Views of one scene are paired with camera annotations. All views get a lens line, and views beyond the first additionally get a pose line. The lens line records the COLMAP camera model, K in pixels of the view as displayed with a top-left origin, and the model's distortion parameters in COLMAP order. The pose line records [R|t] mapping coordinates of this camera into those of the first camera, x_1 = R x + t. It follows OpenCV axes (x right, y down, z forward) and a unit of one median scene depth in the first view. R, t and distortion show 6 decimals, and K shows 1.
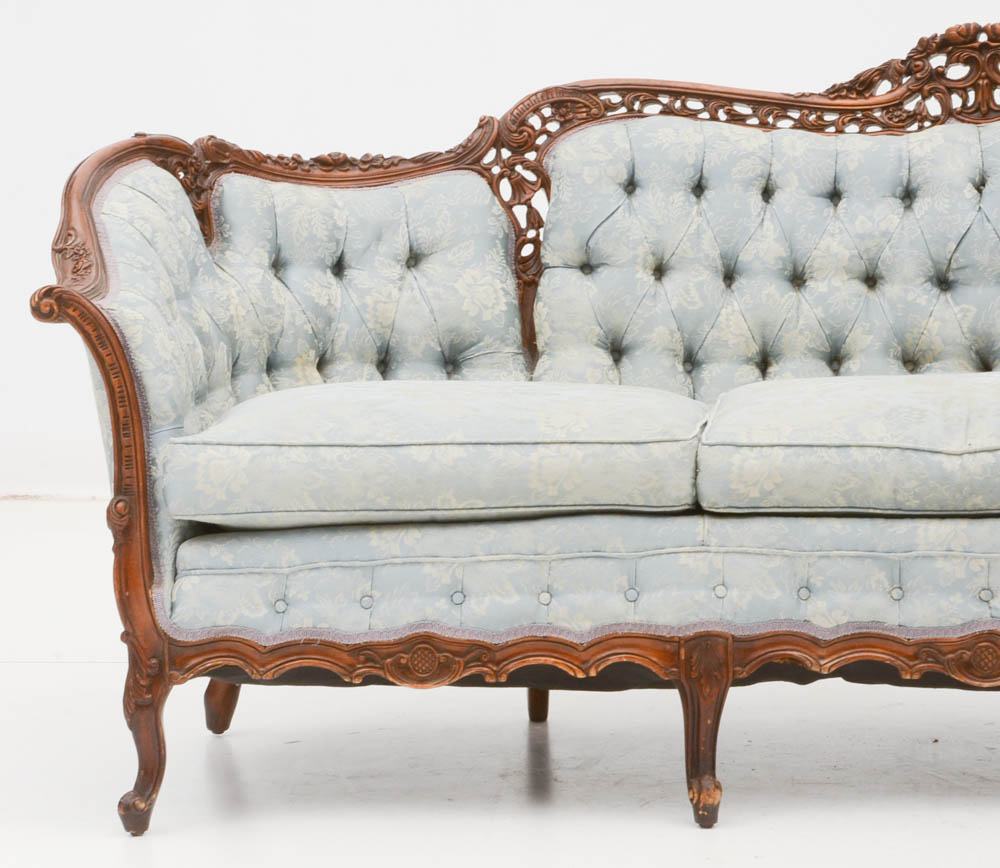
lens RADIAL K [[4521.4, 0, 479.4], [0, 4521.4, 310.8], [0, 0, 1]] dist [0.745251, 0.000000]
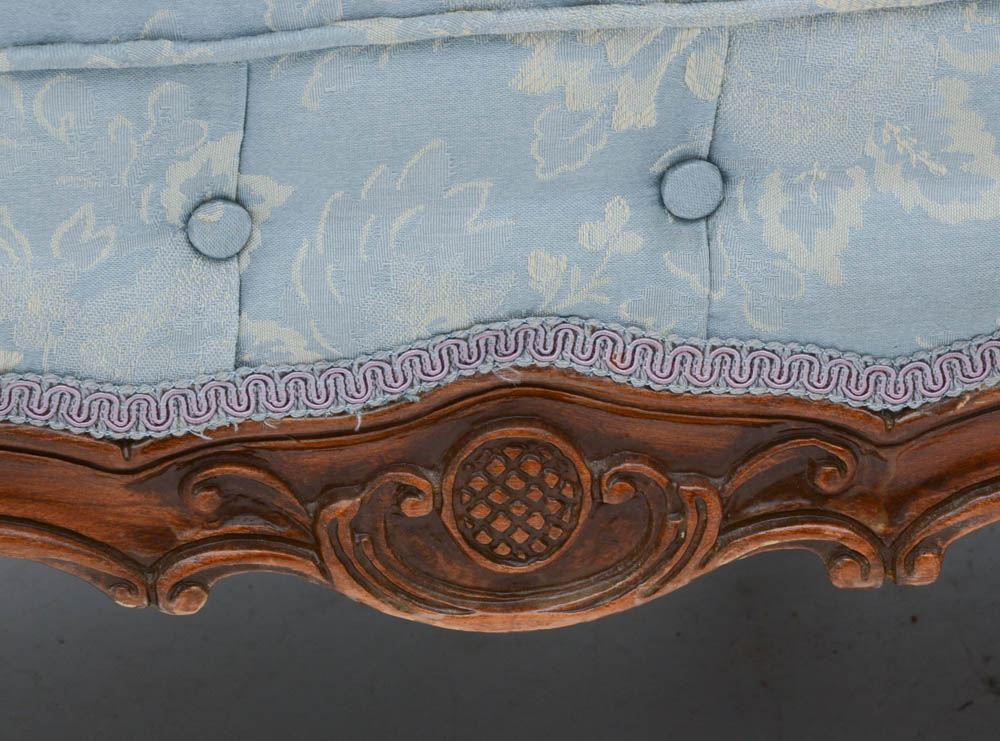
lens RADIAL K [[4887.7, 0, 492.2], [0, 4887.7, 372.9], [0, 0, 1]] dist [0.737602, 0.000000]
pose [[0.996555, -0.036898, 0.074281, -0.028929], [0.009090, 0.938790, 0.344371, -0.001000], [-0.082441, -0.342509, 0.935890, 0.804499]]
